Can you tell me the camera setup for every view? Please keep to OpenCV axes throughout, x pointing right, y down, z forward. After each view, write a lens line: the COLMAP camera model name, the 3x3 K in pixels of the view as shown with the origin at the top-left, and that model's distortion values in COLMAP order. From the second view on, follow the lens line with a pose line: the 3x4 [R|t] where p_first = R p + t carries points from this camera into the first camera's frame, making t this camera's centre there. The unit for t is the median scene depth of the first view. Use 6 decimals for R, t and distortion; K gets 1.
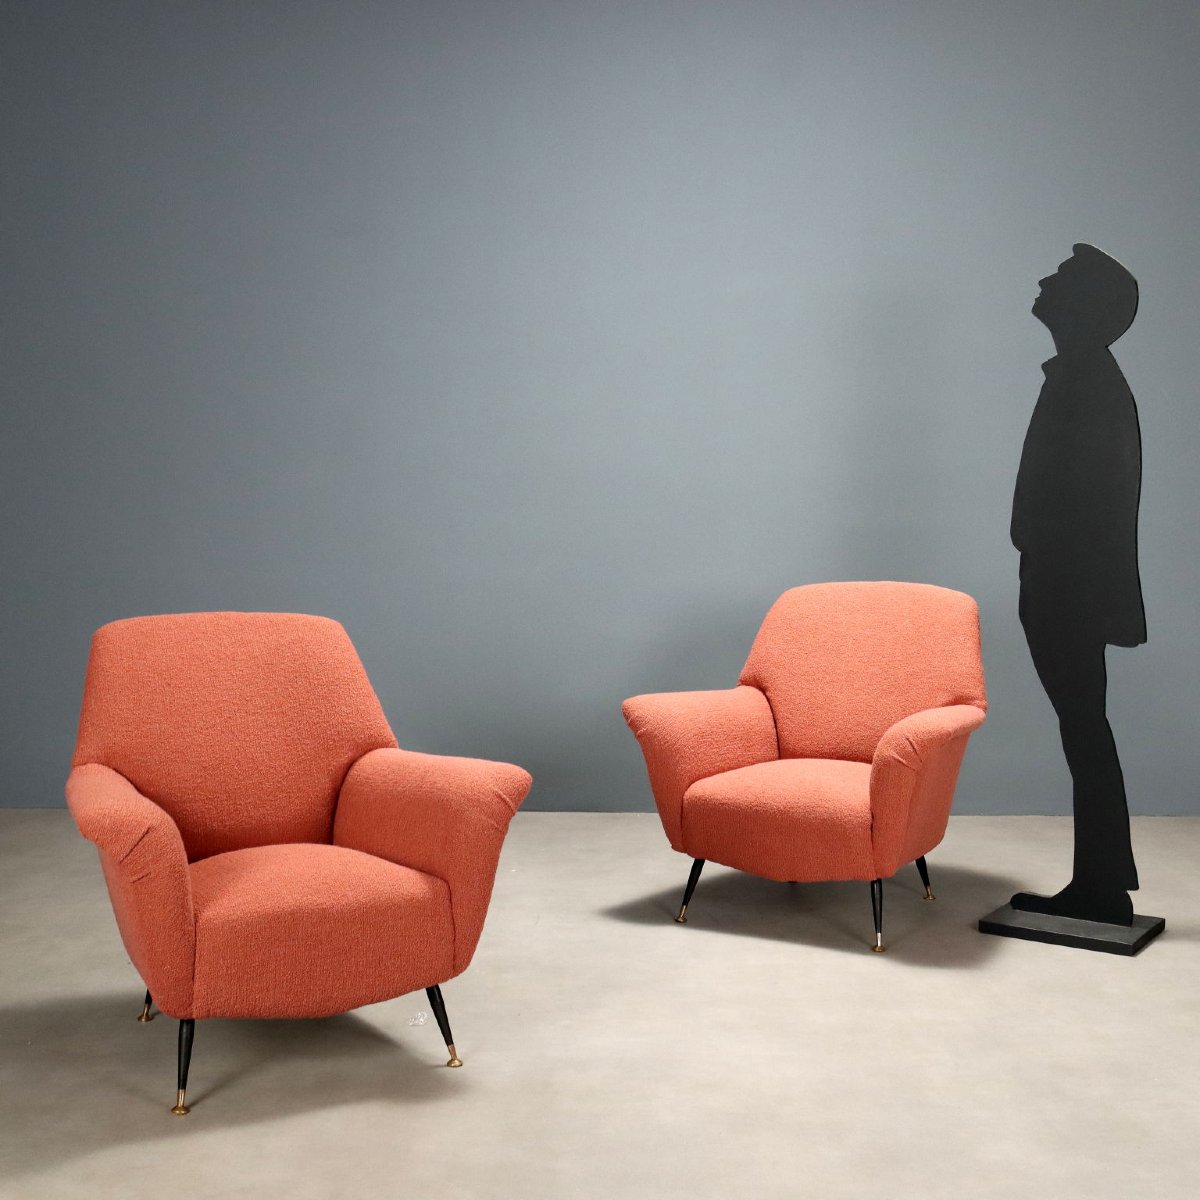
lens RADIAL K [[1612.6, 0, 600.0], [0, 1612.6, 600.0], [0, 0, 1]] dist [-0.031223, 0.010038]
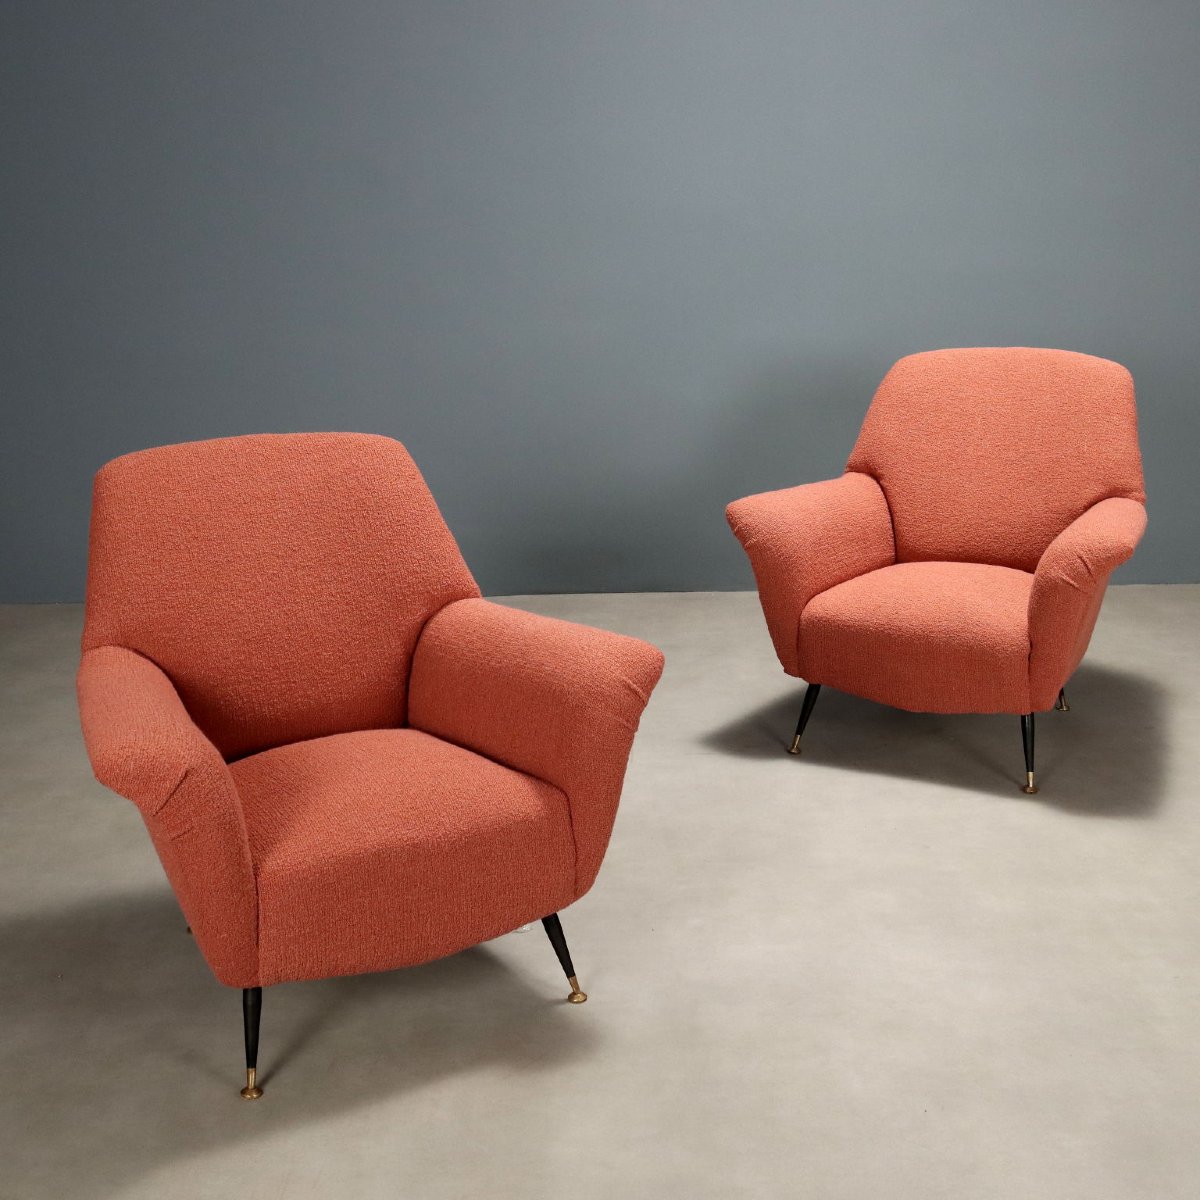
lens RADIAL K [[1495.3, 0, 600.9], [0, 1495.3, 582.6], [0, 0, 1]] dist [-0.029607, 0.025361]
pose [[0.999694, -0.023434, 0.007906, -0.073068], [0.021460, 0.980828, 0.193689, -0.063480], [-0.012293, -0.193460, 0.981031, 0.266492]]
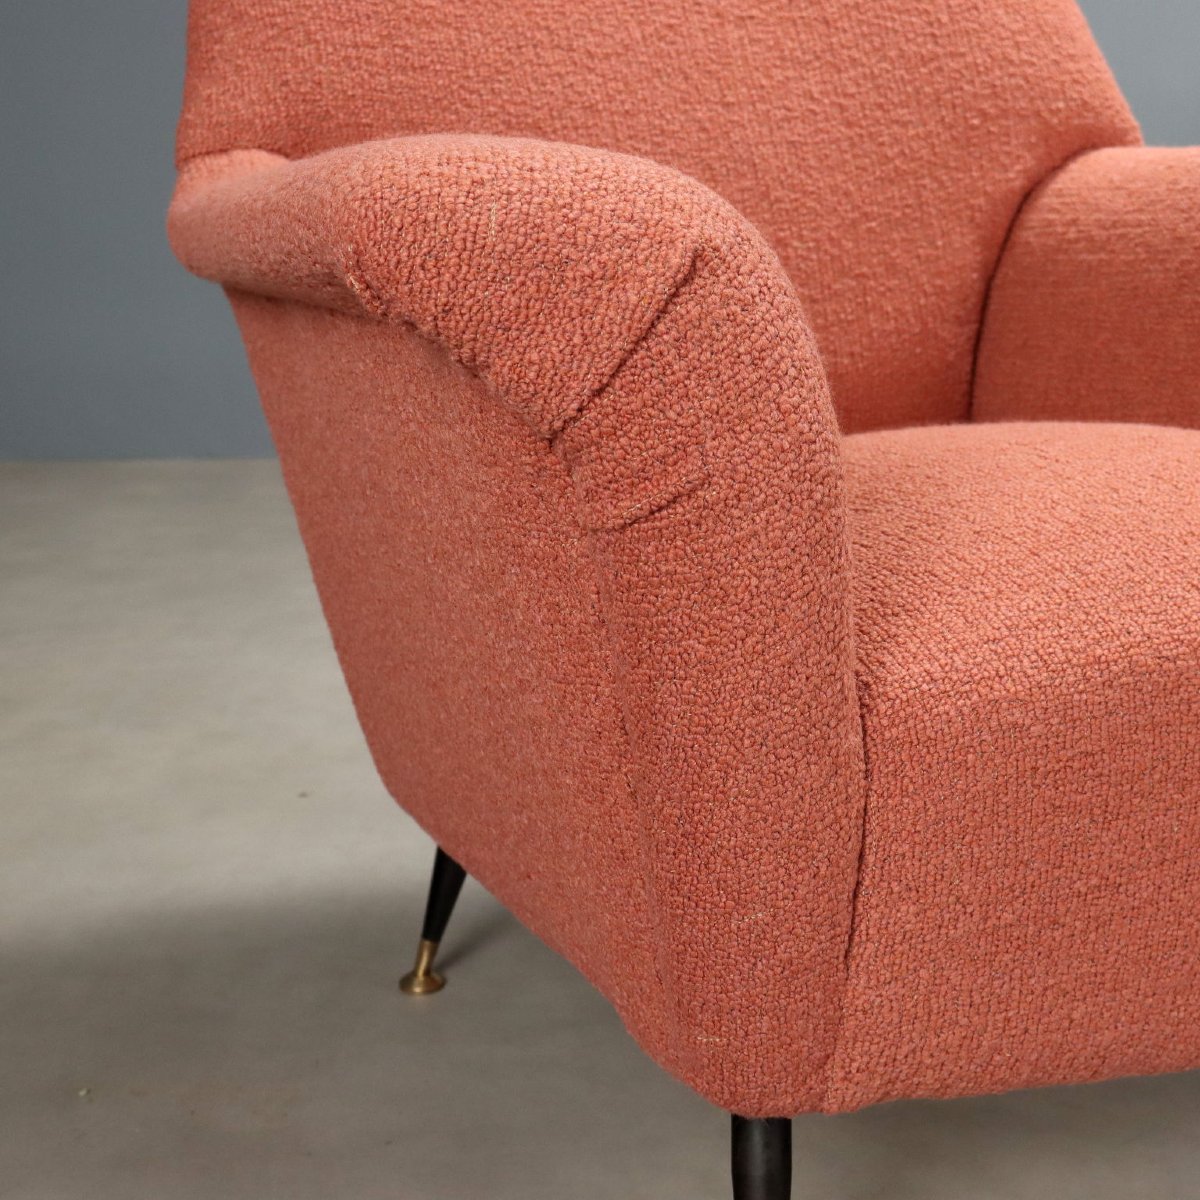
lens RADIAL K [[1932.0, 0, 600.0], [0, 1932.0, 600.0], [0, 0, 1]] dist [0.001131, 0.020490]
pose [[0.999647, -0.013312, -0.023006, -0.236095], [0.016972, 0.985807, 0.167025, 0.118226], [0.020456, -0.167357, 0.985684, 0.623503]]
